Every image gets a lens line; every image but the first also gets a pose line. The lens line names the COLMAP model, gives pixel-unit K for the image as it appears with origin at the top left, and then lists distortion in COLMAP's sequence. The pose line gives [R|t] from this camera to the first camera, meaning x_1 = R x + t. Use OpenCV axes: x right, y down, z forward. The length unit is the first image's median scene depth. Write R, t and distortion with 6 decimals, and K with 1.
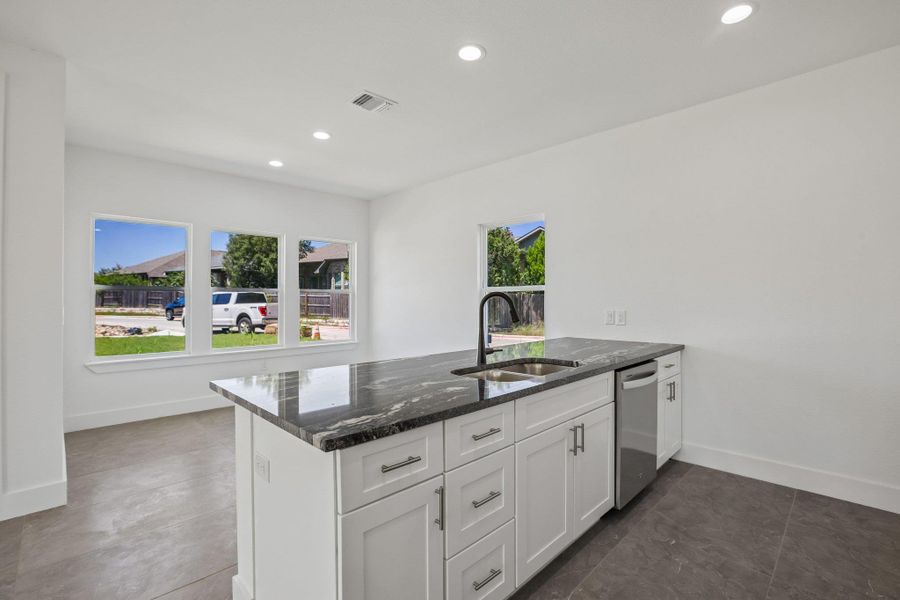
lens RADIAL K [[409.2, 0, 453.9], [0, 409.2, 291.8], [0, 0, 1]] dist [-0.049953, 0.014408]
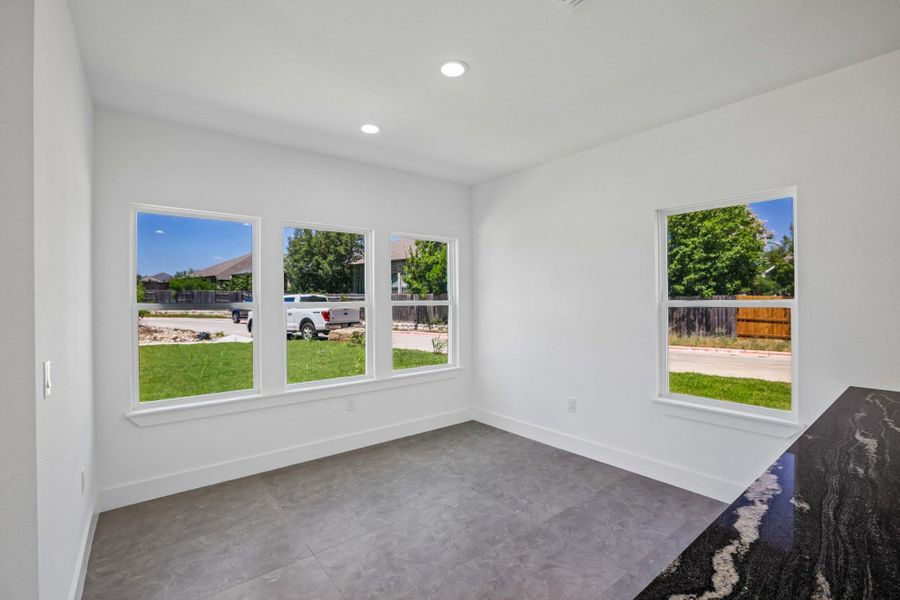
lens RADIAL K [[408.3, 0, 455.8], [0, 408.3, 298.1], [0, 0, 1]] dist [-0.070638, 0.023090]
pose [[0.993366, -0.007103, -0.114774, -0.052953], [0.009207, 0.999799, 0.017810, -0.008220], [0.114624, -0.018749, 0.993232, 0.077828]]
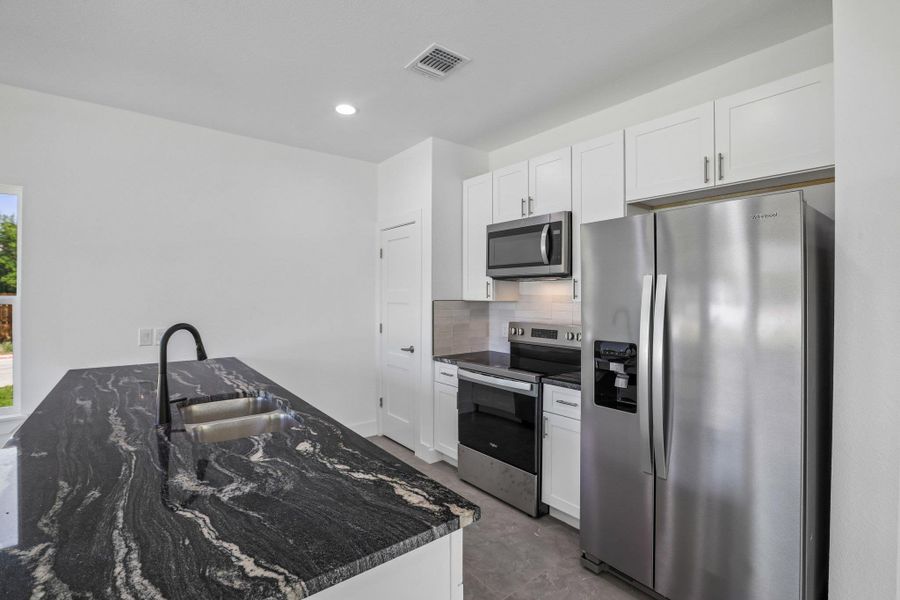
lens RADIAL K [[410.3, 0, 451.0], [0, 410.3, 295.7], [0, 0, 1]] dist [-0.064141, 0.019147]
pose [[0.112881, -0.001307, 0.993608, -0.073455], [-0.021701, 0.999757, 0.003780, -0.008235], [-0.993371, -0.021989, 0.112825, 0.055197]]
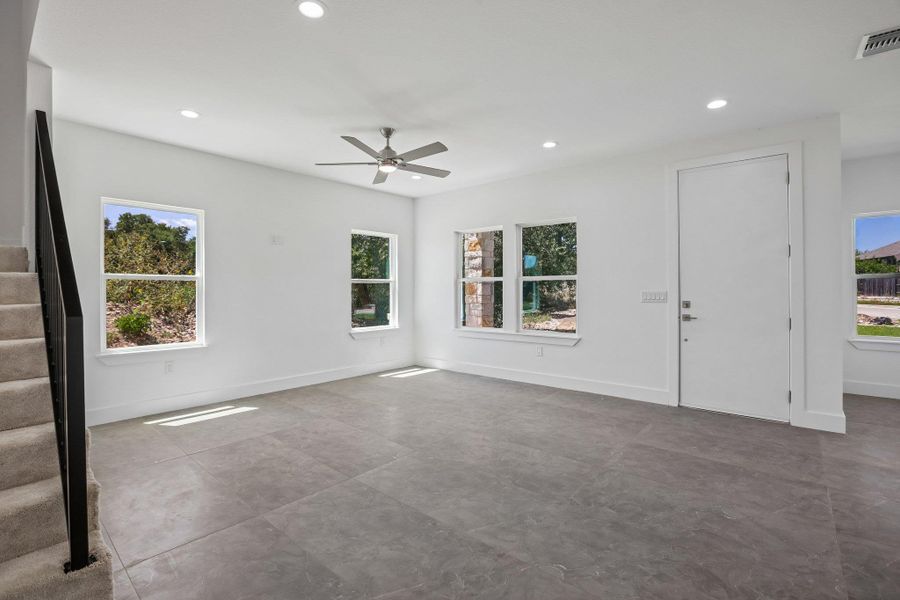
lens RADIAL K [[409.2, 0, 453.9], [0, 409.2, 291.8], [0, 0, 1]] dist [-0.049953, 0.014408]
pose [[0.073865, 0.007516, -0.997240, 0.041596], [0.023678, 0.999677, 0.009288, -0.001087], [0.996987, -0.024298, 0.073663, -0.065488]]
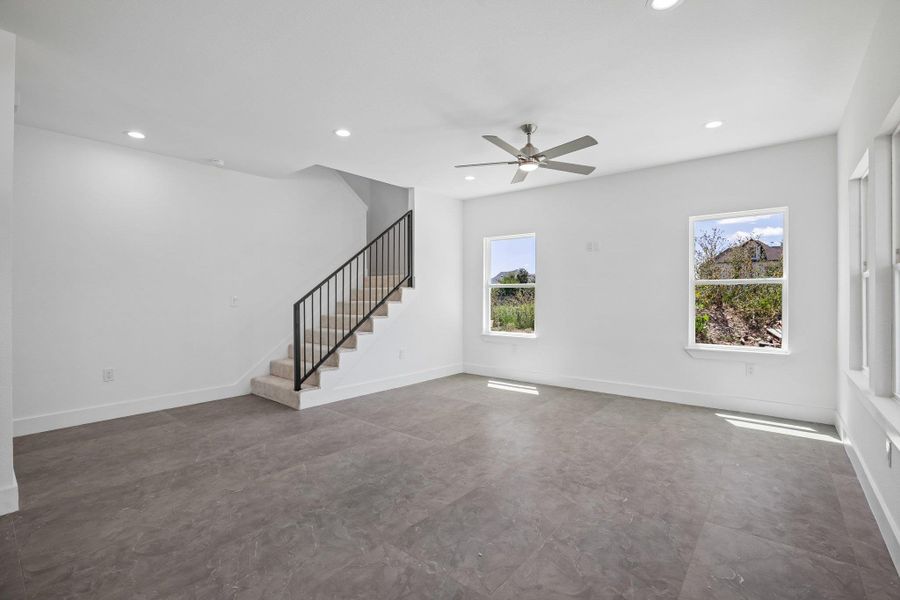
lens RADIAL K [[410.3, 0, 451.0], [0, 410.3, 295.7], [0, 0, 1]] dist [-0.064141, 0.019147]
pose [[-0.996116, 0.004960, -0.087909, -0.120244], [0.006934, 0.999731, -0.022154, 0.004069], [0.087776, -0.022677, -0.995882, 0.117890]]
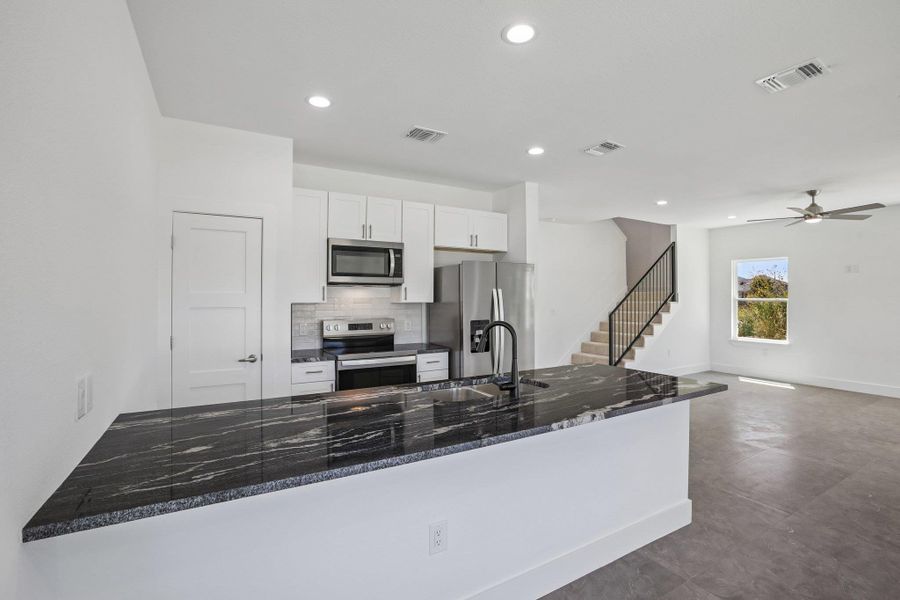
lens RADIAL K [[410.3, 0, 451.0], [0, 410.3, 295.7], [0, 0, 1]] dist [-0.064141, 0.019147]
pose [[-0.964373, 0.003089, 0.264528, -0.005193], [-0.004039, 0.999643, -0.026398, -0.003889], [-0.264515, -0.026526, -0.964017, 0.251069]]
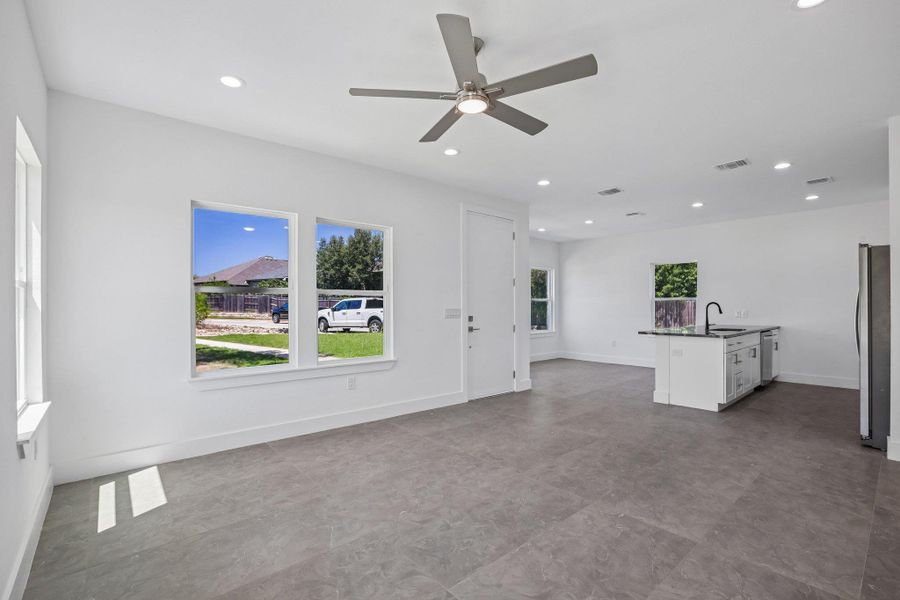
lens RADIAL K [[409.2, 0, 453.9], [0, 409.2, 291.8], [0, 0, 1]] dist [-0.049953, 0.014408]
pose [[0.996734, -0.002482, -0.080715, -0.173130], [0.001358, 0.999901, -0.013977, -0.003751], [0.080742, 0.013822, 0.996639, -0.217908]]
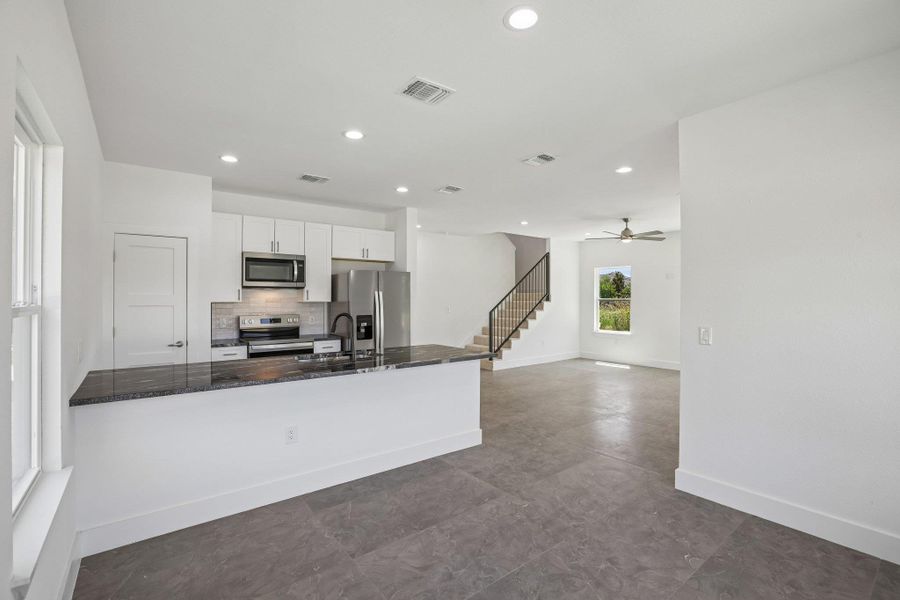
lens RADIAL K [[408.3, 0, 455.8], [0, 408.3, 298.1], [0, 0, 1]] dist [-0.070638, 0.023090]
pose [[-0.992751, 0.002303, 0.120165, -0.063013], [-0.000427, 0.999743, -0.022688, -0.002082], [-0.120187, -0.022575, -0.992495, 0.314389]]
